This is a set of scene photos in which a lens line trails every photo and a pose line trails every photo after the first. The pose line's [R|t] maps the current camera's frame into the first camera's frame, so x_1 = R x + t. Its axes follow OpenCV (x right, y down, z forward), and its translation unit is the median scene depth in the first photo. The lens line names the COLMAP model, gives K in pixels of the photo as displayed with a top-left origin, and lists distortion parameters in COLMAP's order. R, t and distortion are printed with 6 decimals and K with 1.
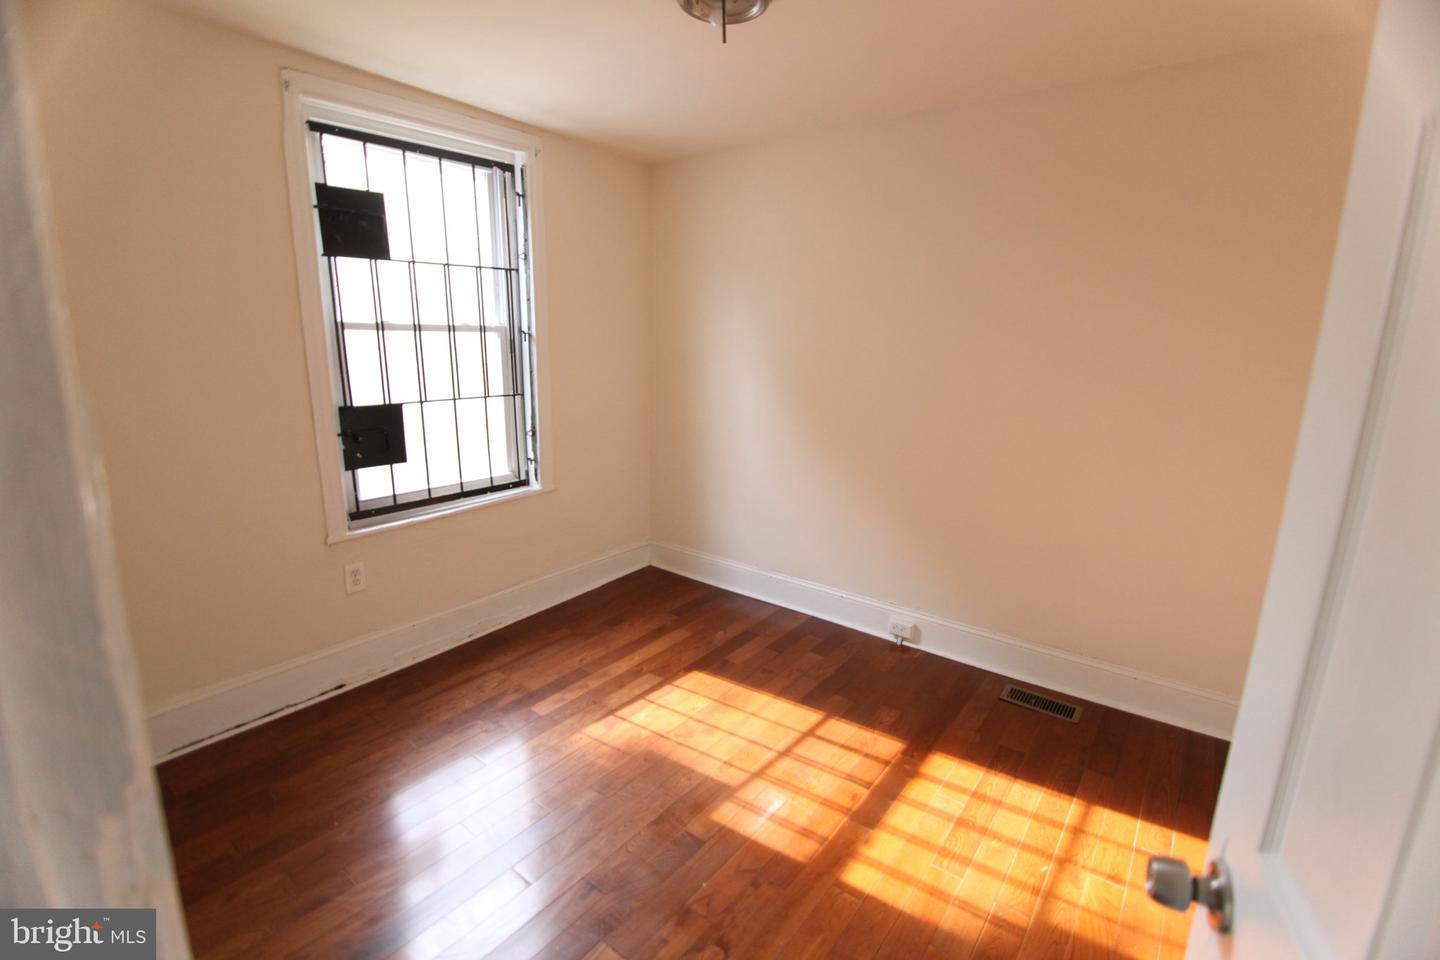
lens RADIAL K [[660.1, 0, 720.0], [0, 660.1, 480.0], [0, 0, 1]] dist [-0.002058, -0.000168]
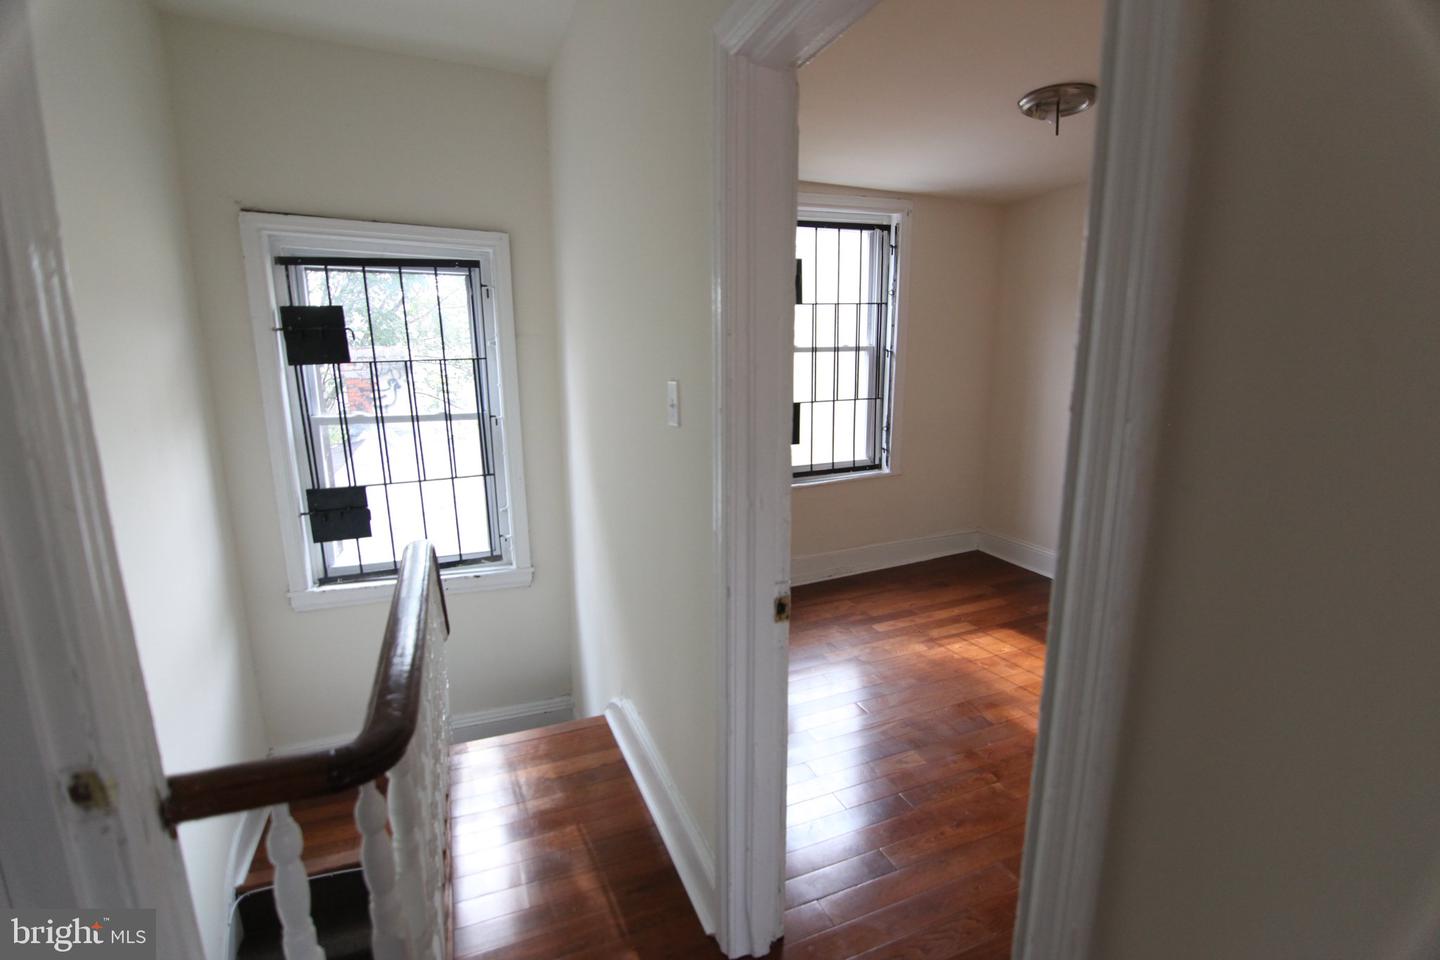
lens RADIAL K [[660.1, 0, 720.0], [0, 660.1, 480.0], [0, 0, 1]] dist [-0.002058, -0.000168]
pose [[0.872385, 0.073429, -0.483272, 0.067201], [-0.080490, 0.996736, 0.006147, 0.052584], [0.482146, 0.033536, 0.875449, -0.310034]]
